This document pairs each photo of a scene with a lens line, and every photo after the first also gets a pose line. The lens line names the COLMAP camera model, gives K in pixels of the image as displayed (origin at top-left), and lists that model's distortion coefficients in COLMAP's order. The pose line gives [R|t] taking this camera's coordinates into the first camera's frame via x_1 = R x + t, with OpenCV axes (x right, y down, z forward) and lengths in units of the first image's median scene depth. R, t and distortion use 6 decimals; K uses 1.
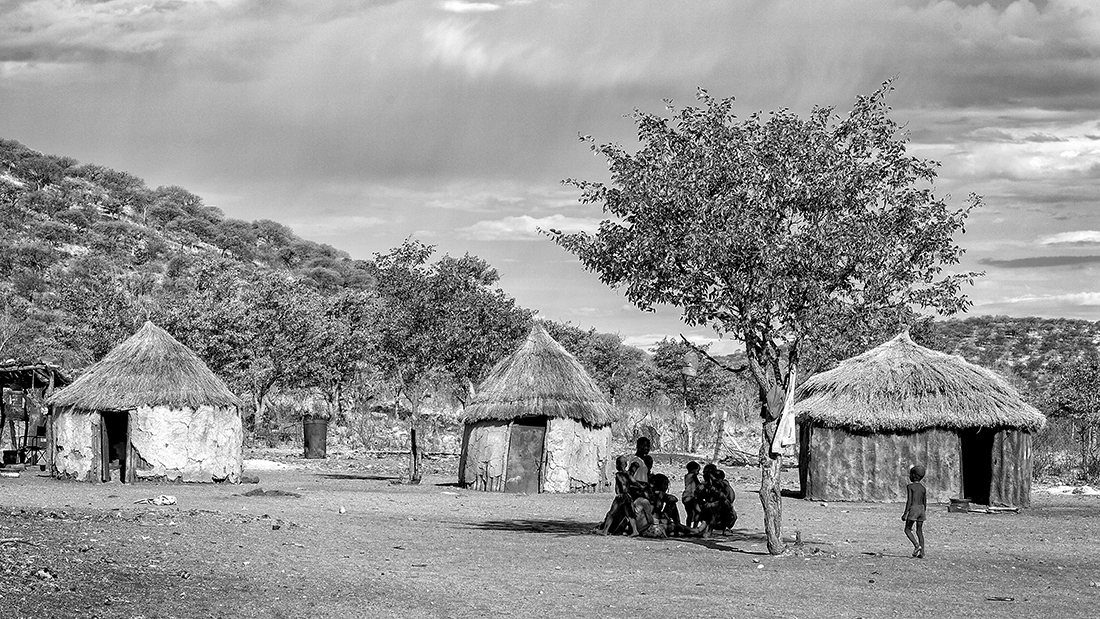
lens RADIAL K [[2747.1, 0, 549.7], [0, 2747.1, 310.7], [0, 0, 1]] dist [0.004075, 0.000000]
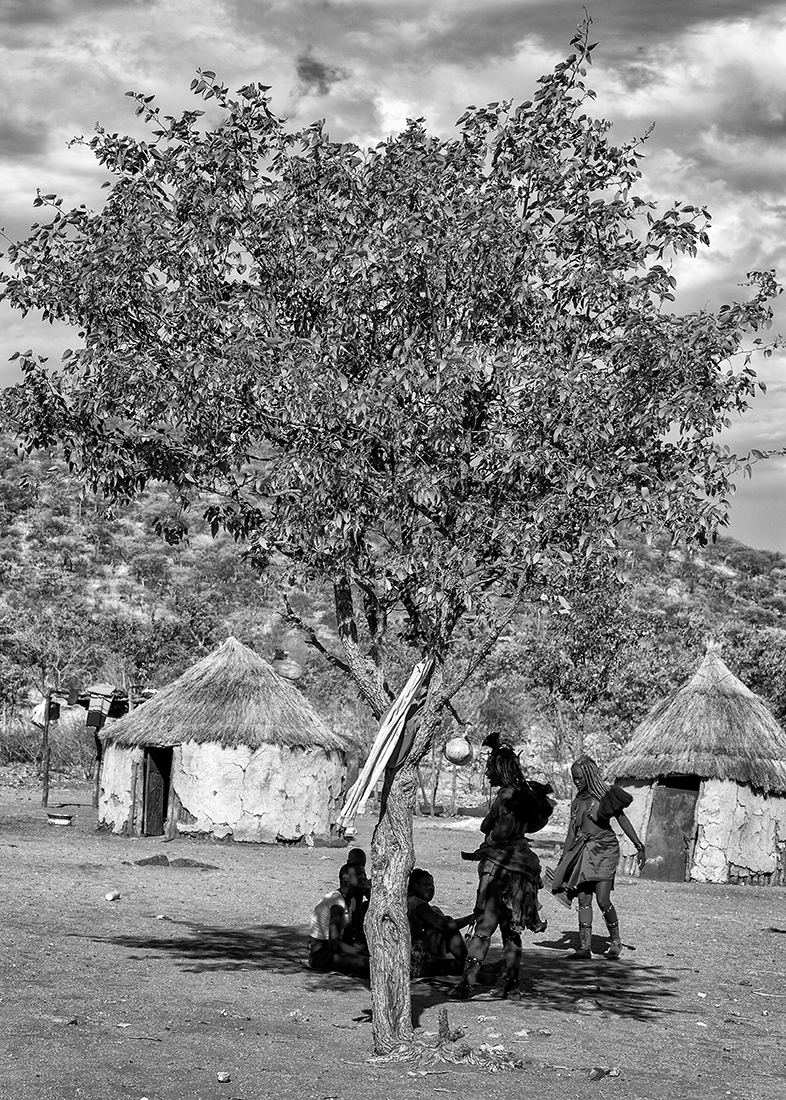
lens RADIAL K [[2411.9, 0, 393.9], [0, 2411.9, 548.1], [0, 0, 1]] dist [0.084986, 0.000000]
pose [[0.944231, 0.010482, -0.329117, 0.133692], [-0.029584, 0.998152, -0.053087, 0.014208], [0.327952, 0.059863, 0.942796, 0.360389]]
